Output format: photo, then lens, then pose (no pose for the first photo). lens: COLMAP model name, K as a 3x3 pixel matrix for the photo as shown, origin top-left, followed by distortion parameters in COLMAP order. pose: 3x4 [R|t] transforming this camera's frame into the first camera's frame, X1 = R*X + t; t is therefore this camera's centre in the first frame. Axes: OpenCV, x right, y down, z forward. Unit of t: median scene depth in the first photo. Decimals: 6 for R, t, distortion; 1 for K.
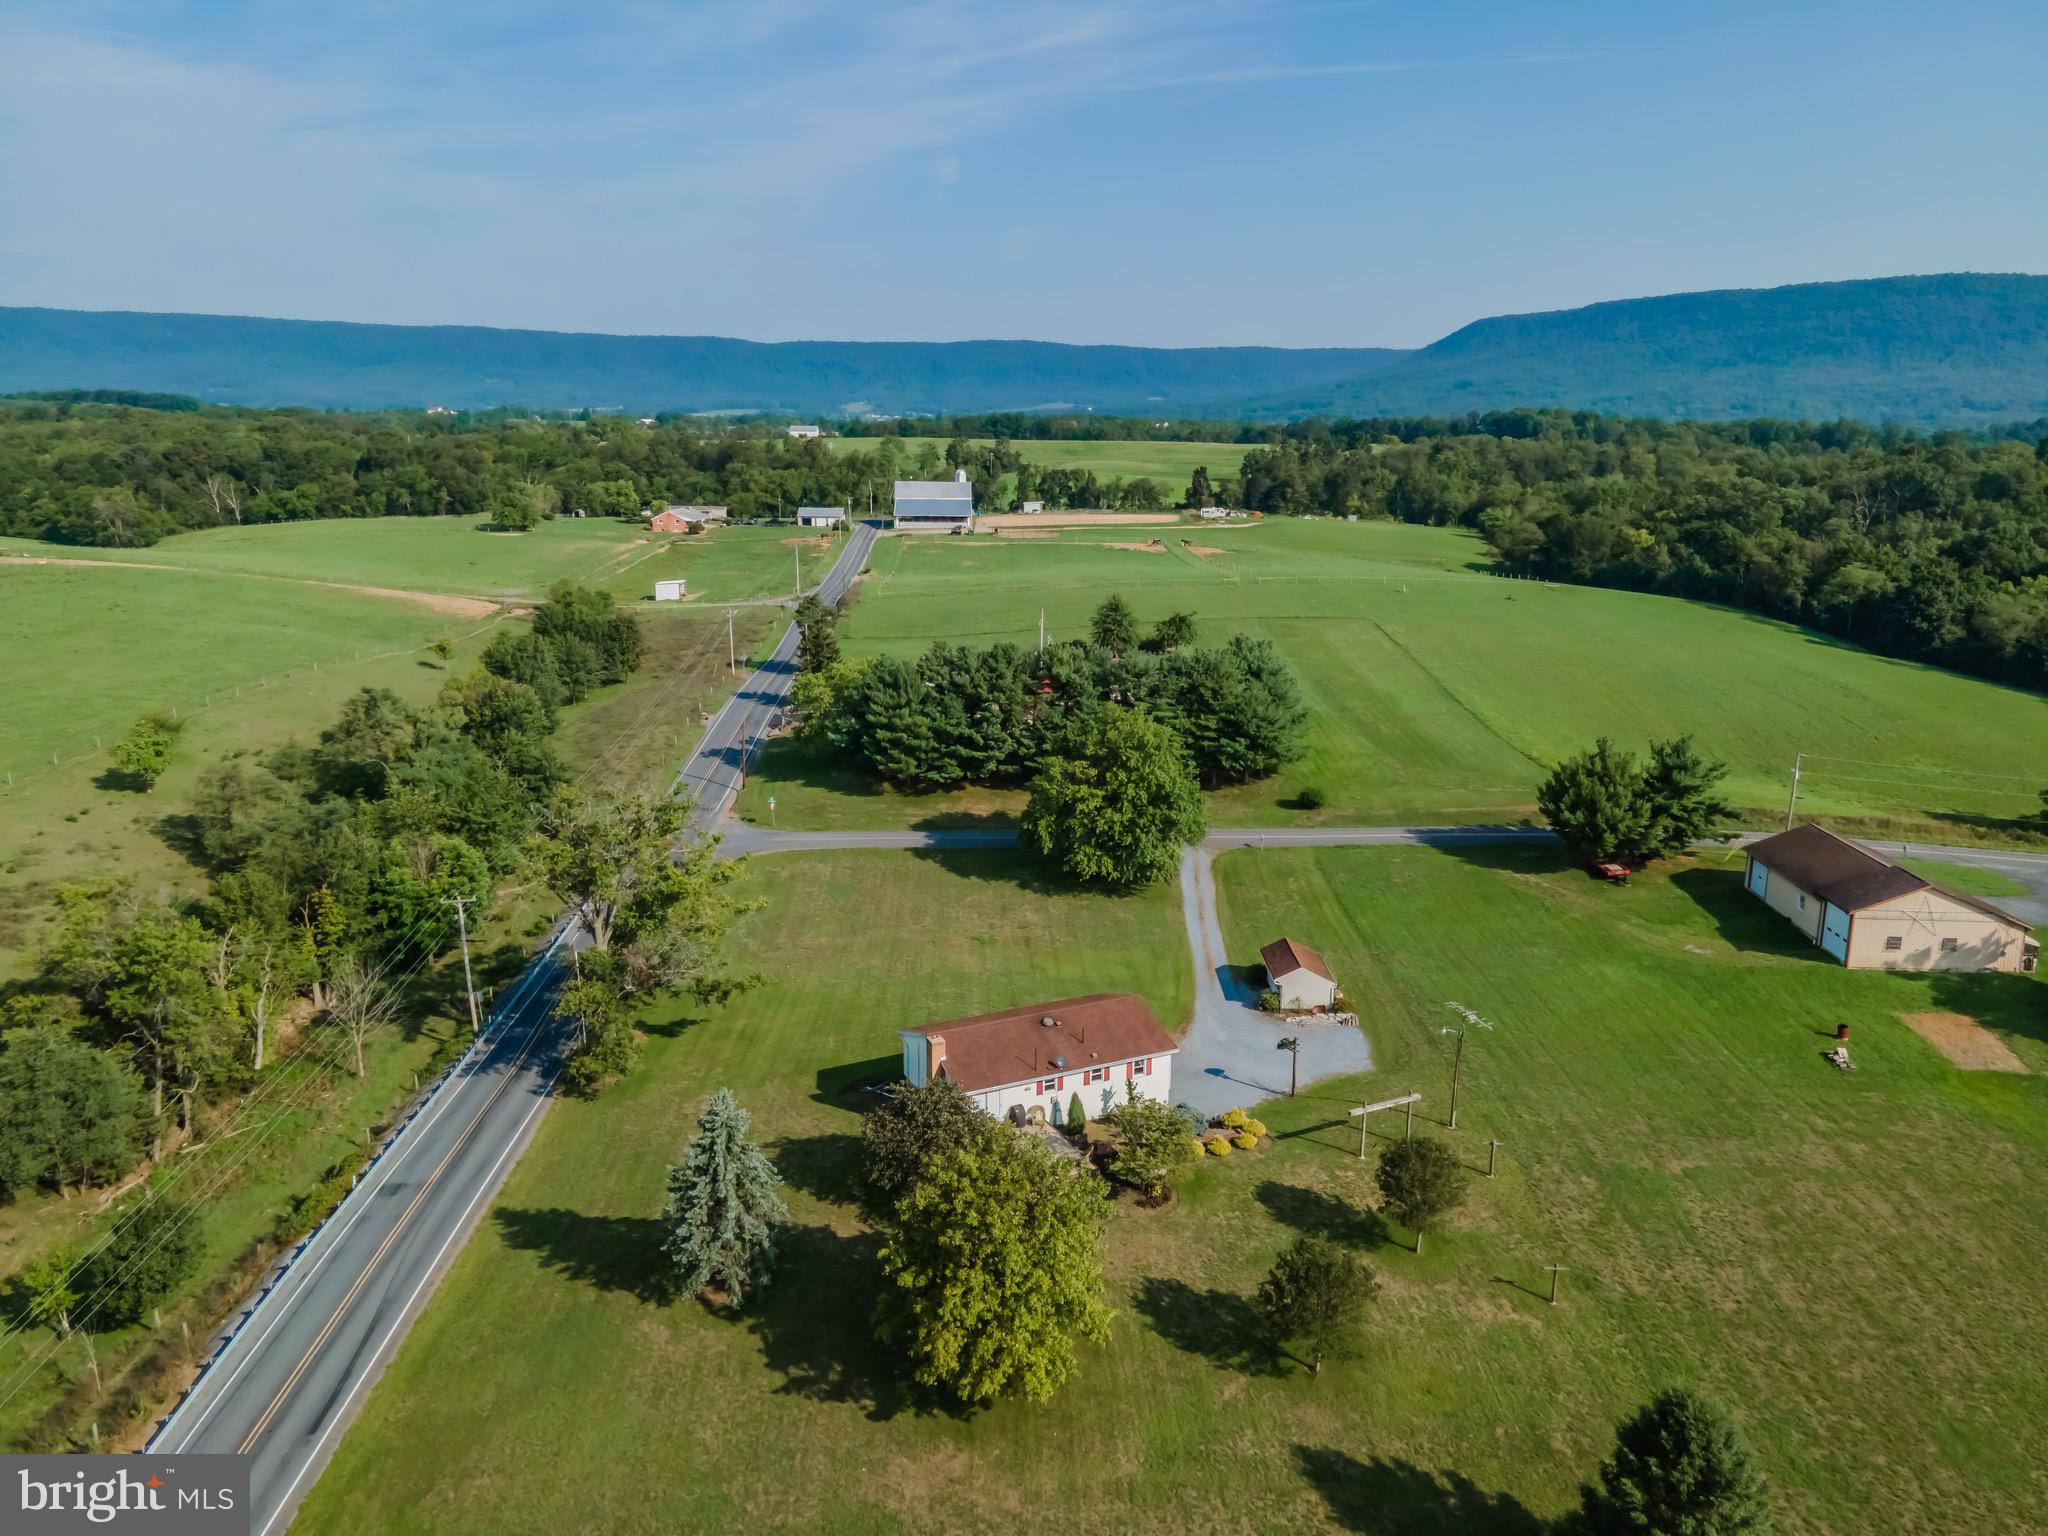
lens RADIAL K [[1480.7, 0, 1024.0], [0, 1480.7, 768.0], [0, 0, 1]] dist [0.039460, -0.003931]
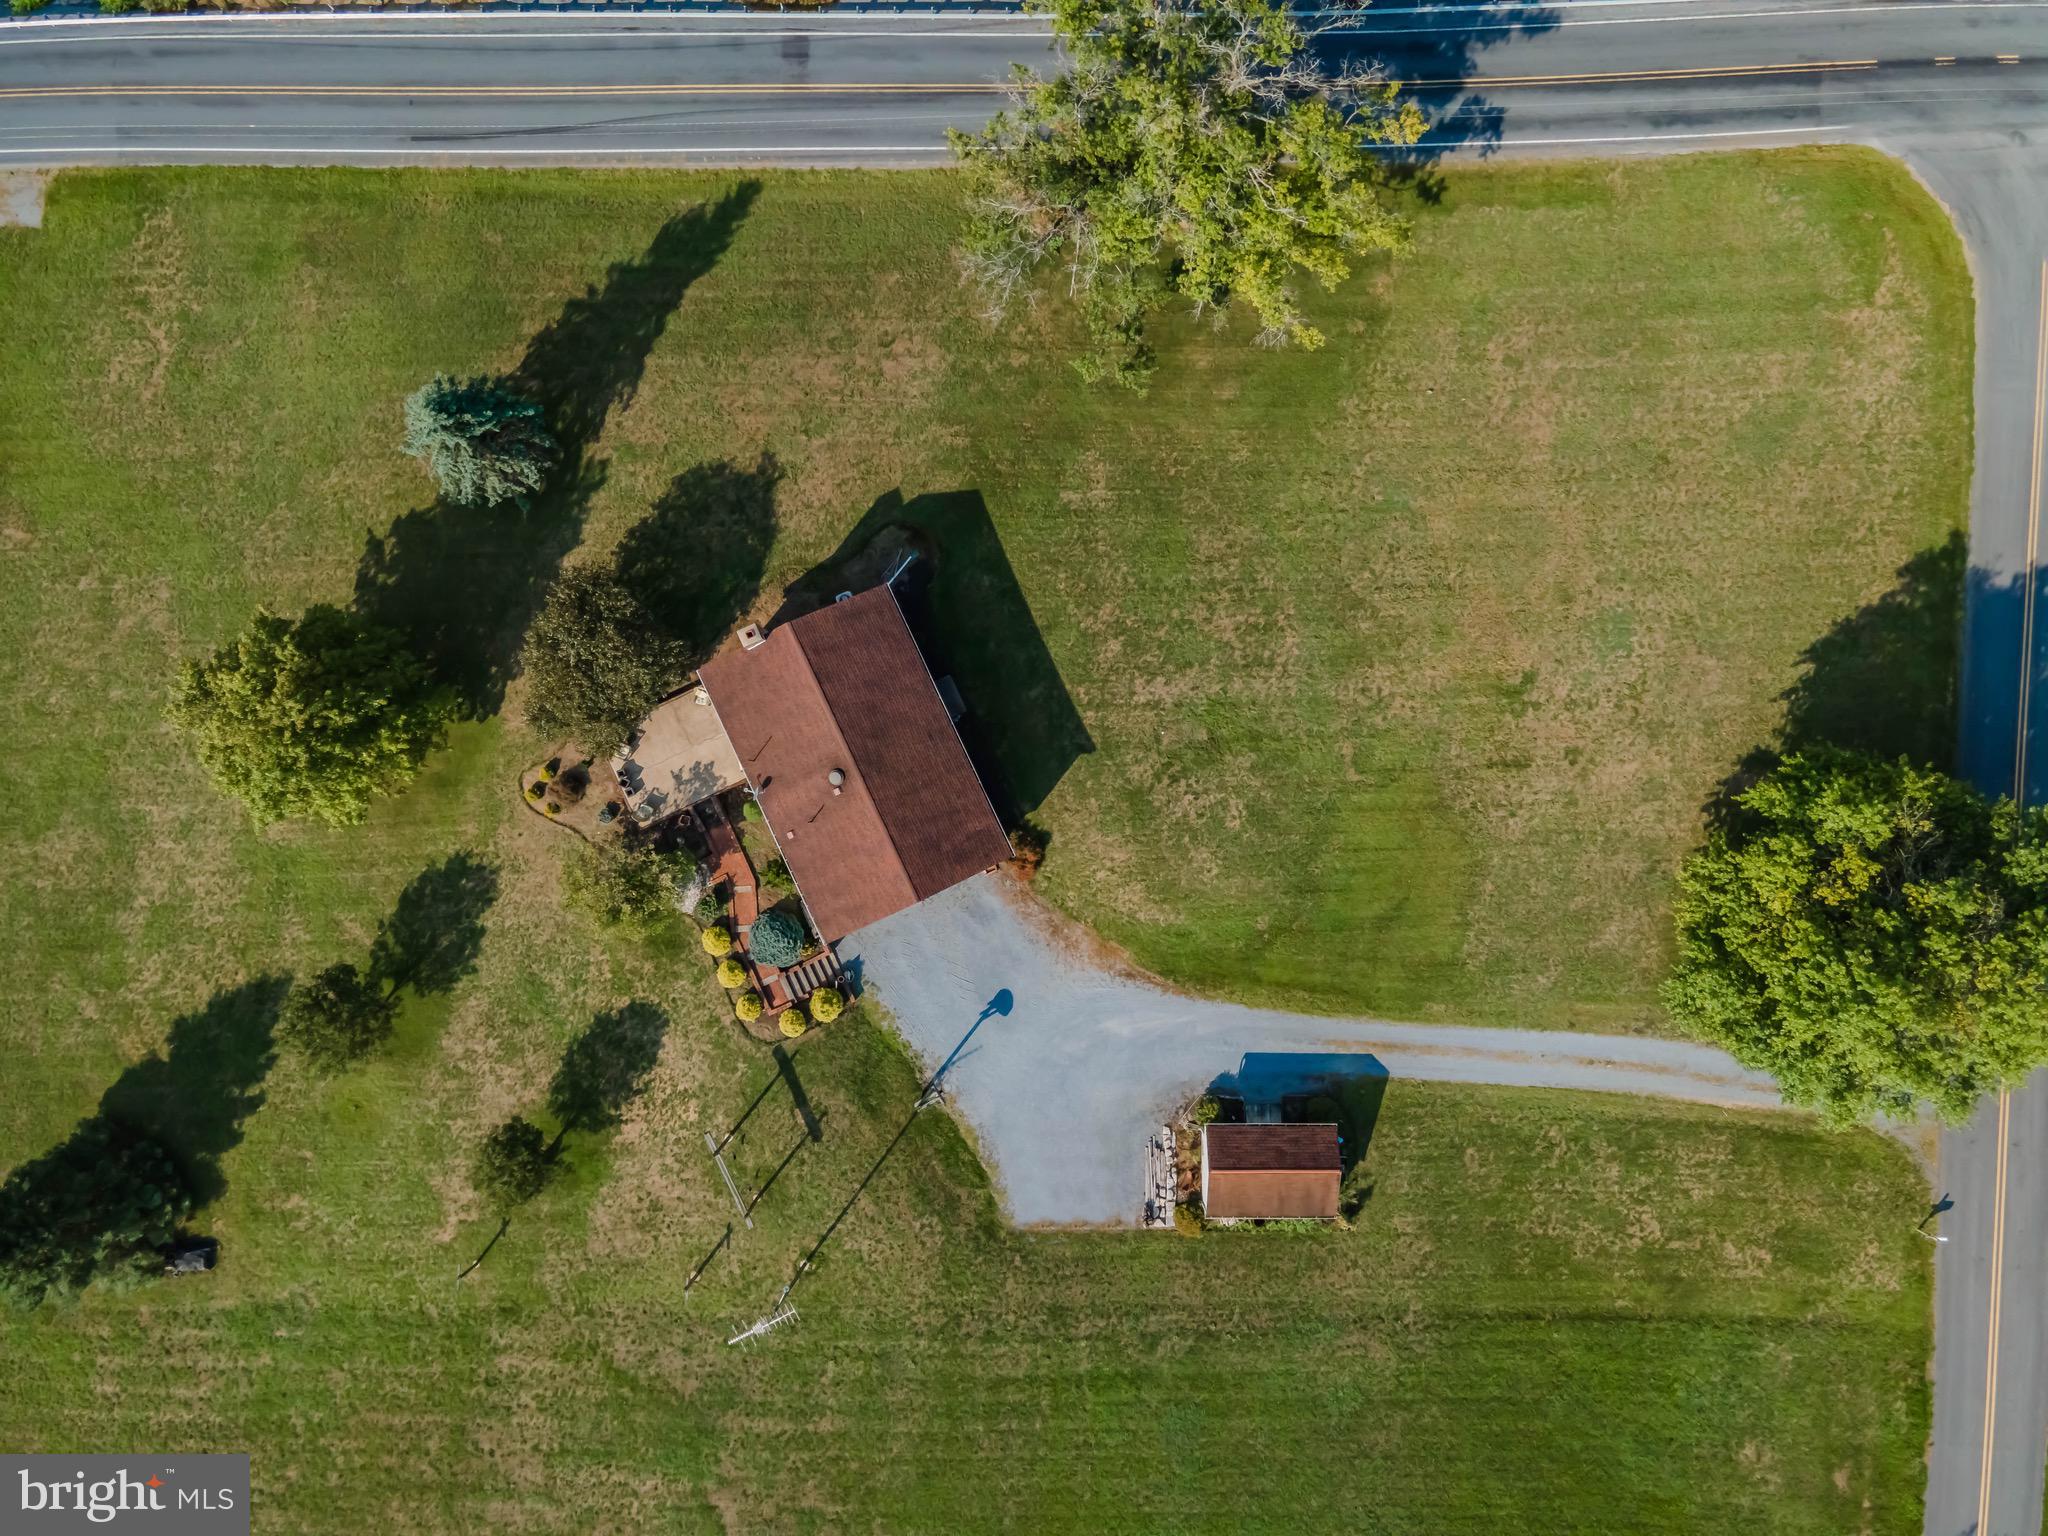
lens RADIAL K [[1480.7, 0, 1024.0], [0, 1480.7, 768.0], [0, 0, 1]] dist [0.039460, -0.003931]
pose [[-0.010682, 0.999440, -0.031727, 0.037712], [-0.237677, 0.028281, 0.970932, -0.650654], [0.971286, 0.017912, 0.237242, 0.988284]]
